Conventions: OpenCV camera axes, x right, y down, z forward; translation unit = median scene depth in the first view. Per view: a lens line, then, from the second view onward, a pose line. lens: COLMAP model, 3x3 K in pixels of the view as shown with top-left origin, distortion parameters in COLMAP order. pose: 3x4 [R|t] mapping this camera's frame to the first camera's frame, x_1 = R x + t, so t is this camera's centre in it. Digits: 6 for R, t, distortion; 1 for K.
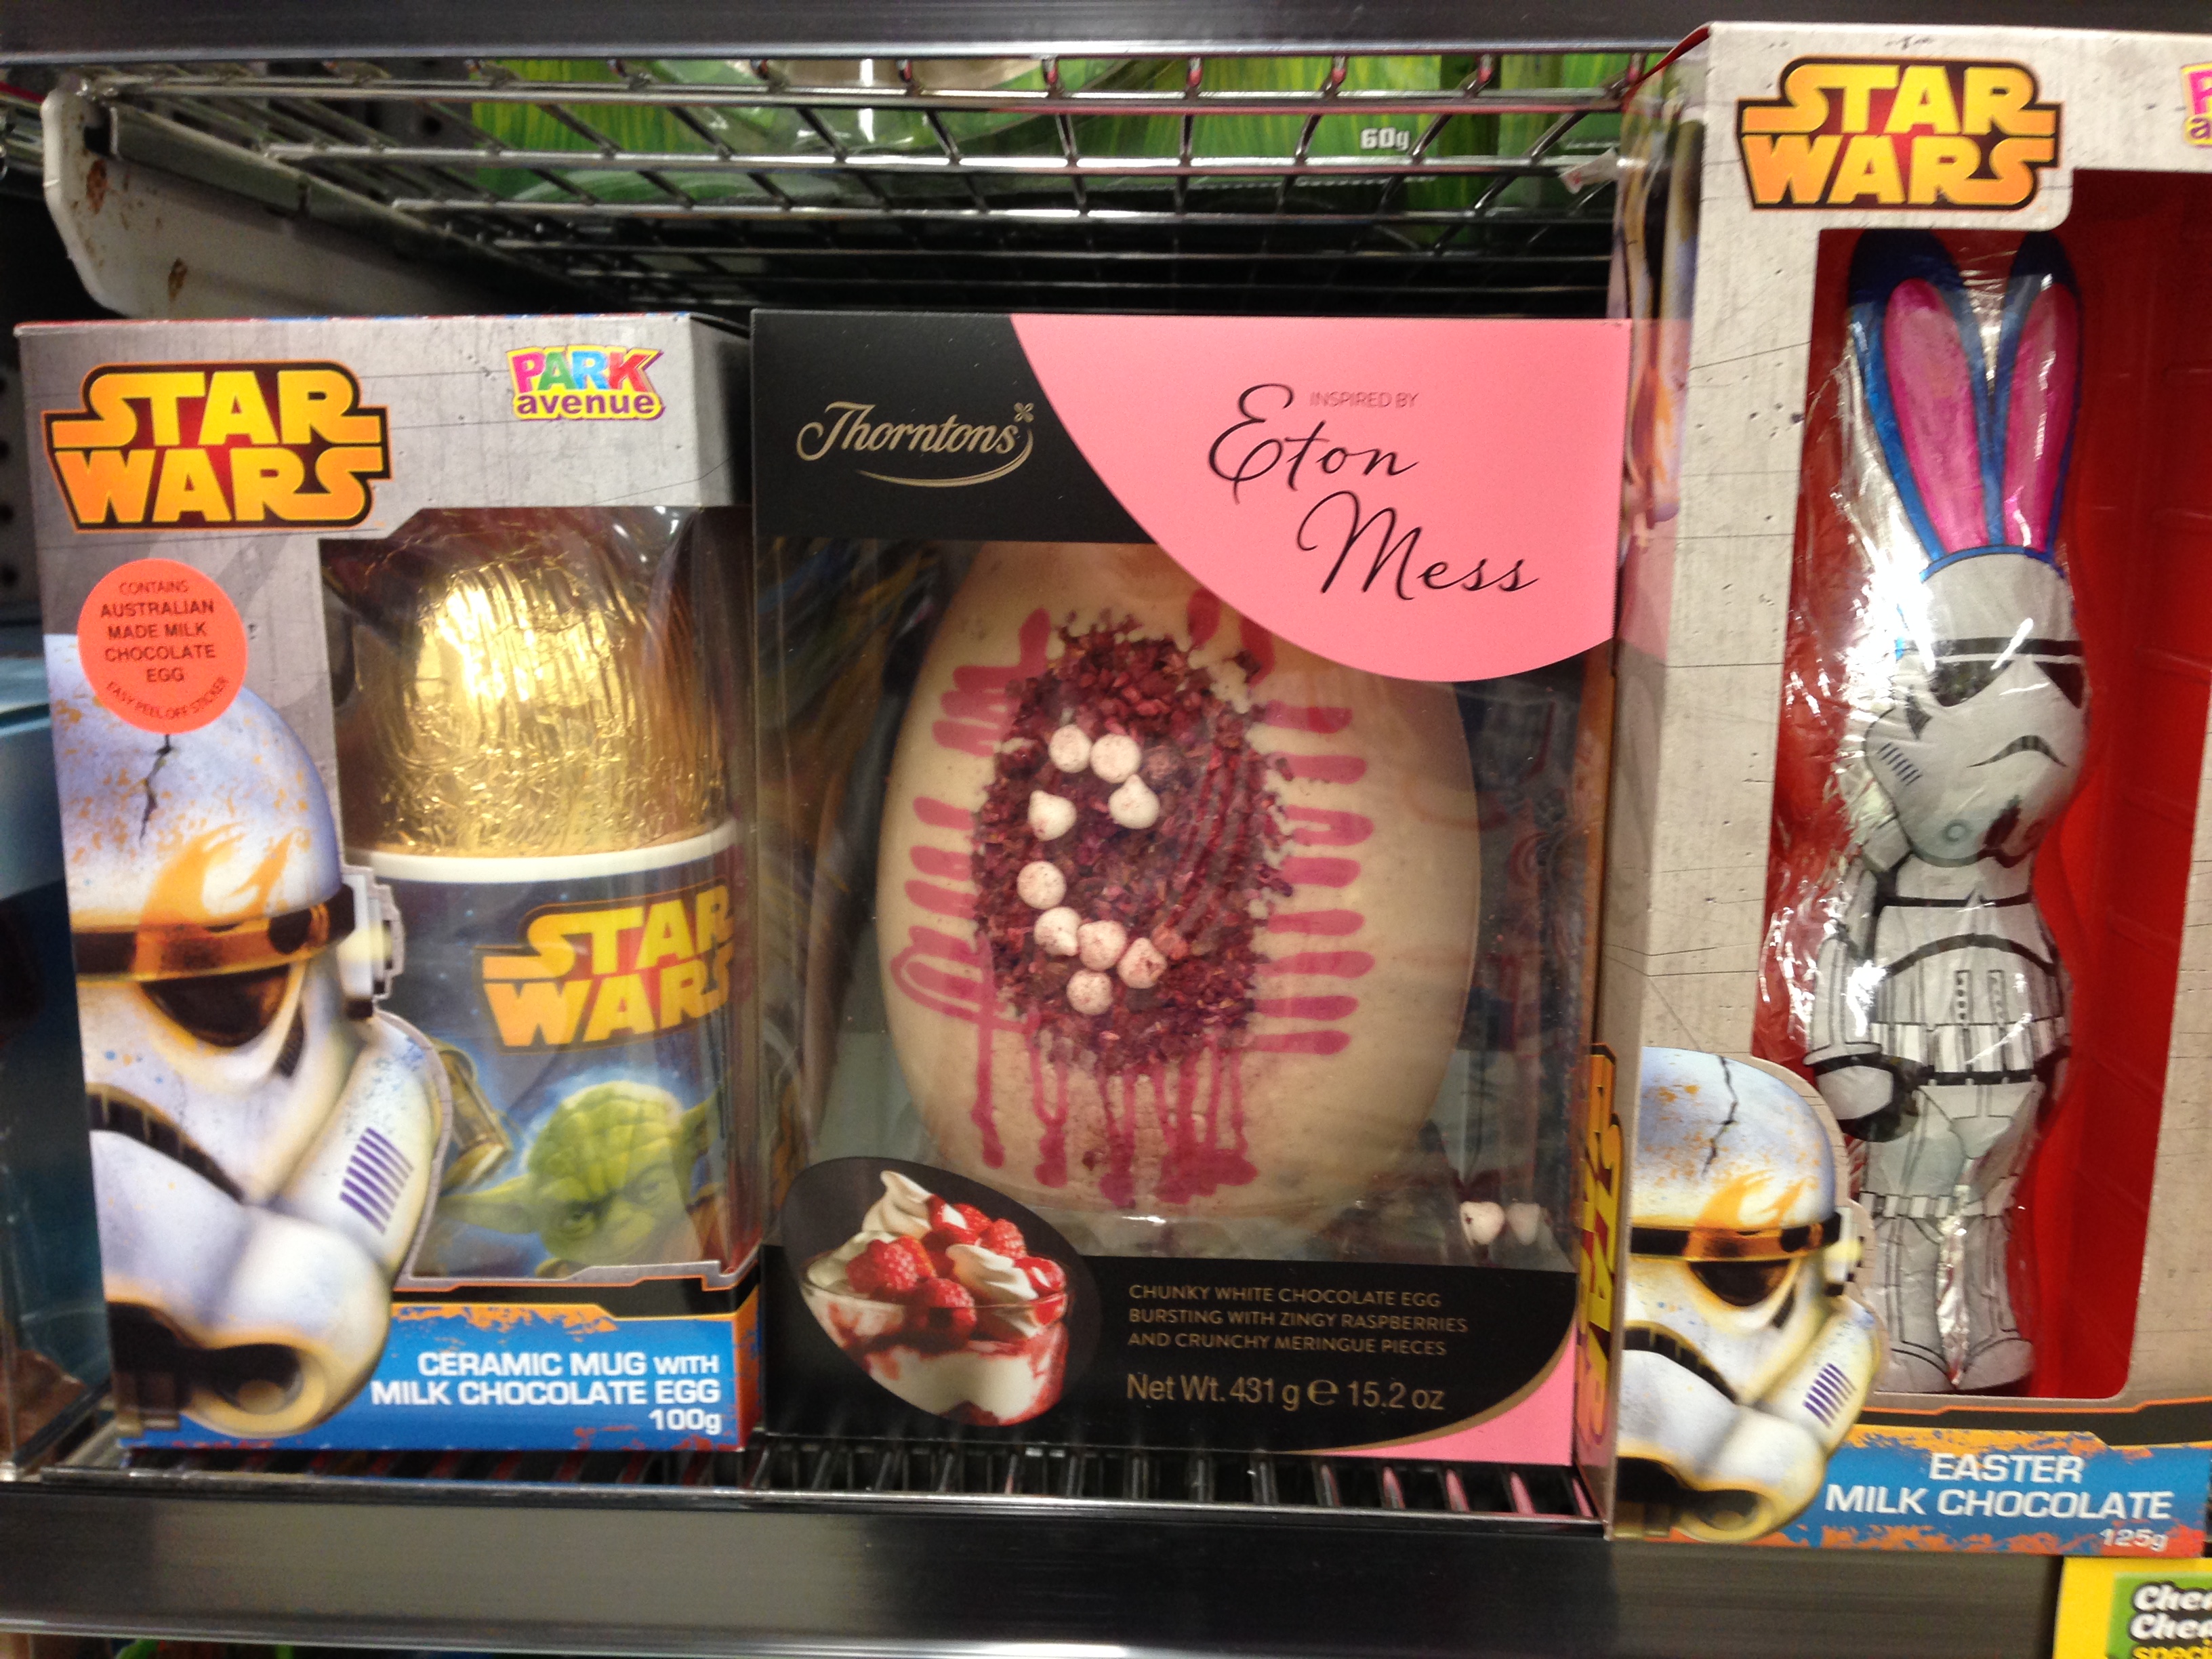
lens RADIAL K [[2072.8, 0, 1107.7], [0, 2072.8, 825.0], [0, 0, 1]] dist [0.045676, 0.000000]
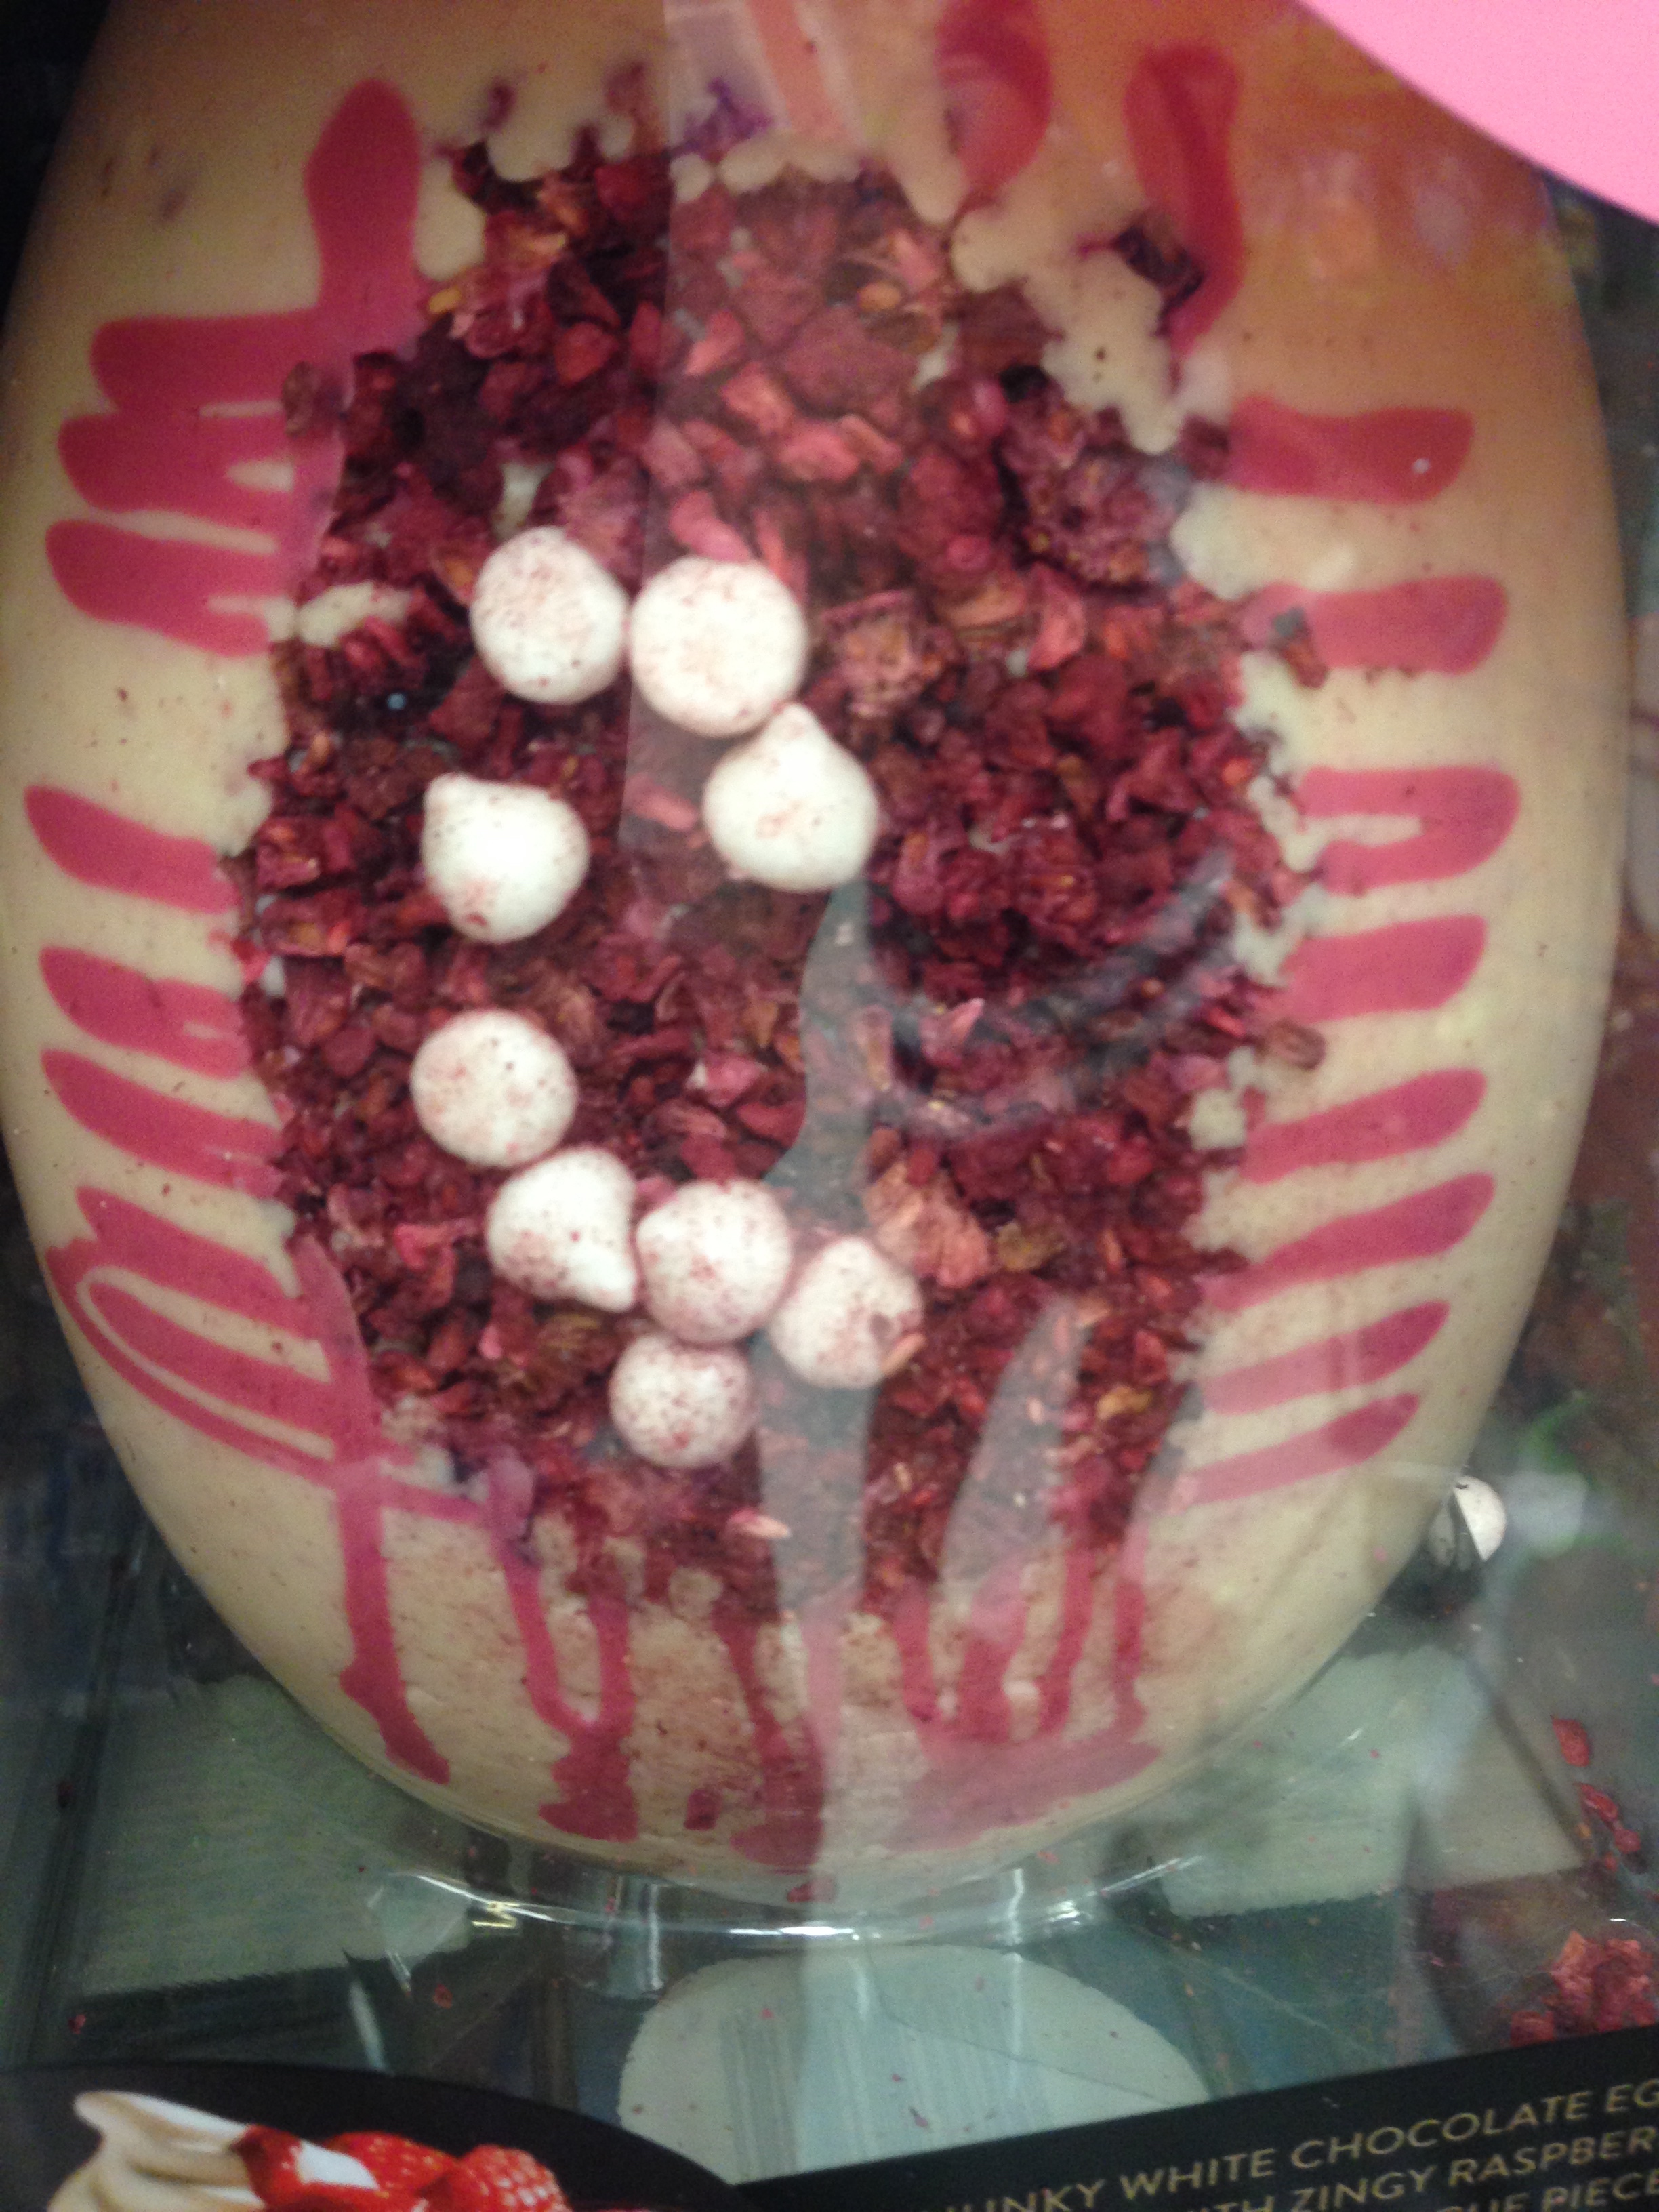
lens RADIAL K [[2072.8, 0, 826.6], [0, 2072.8, 1120.2], [0, 0, 1]] dist [0.045676, 0.000000]
pose [[0.980981, -0.106803, 0.162080, -0.034010], [0.056409, 0.955835, 0.288439, -0.050803], [-0.185728, -0.273810, 0.943681, 0.708549]]
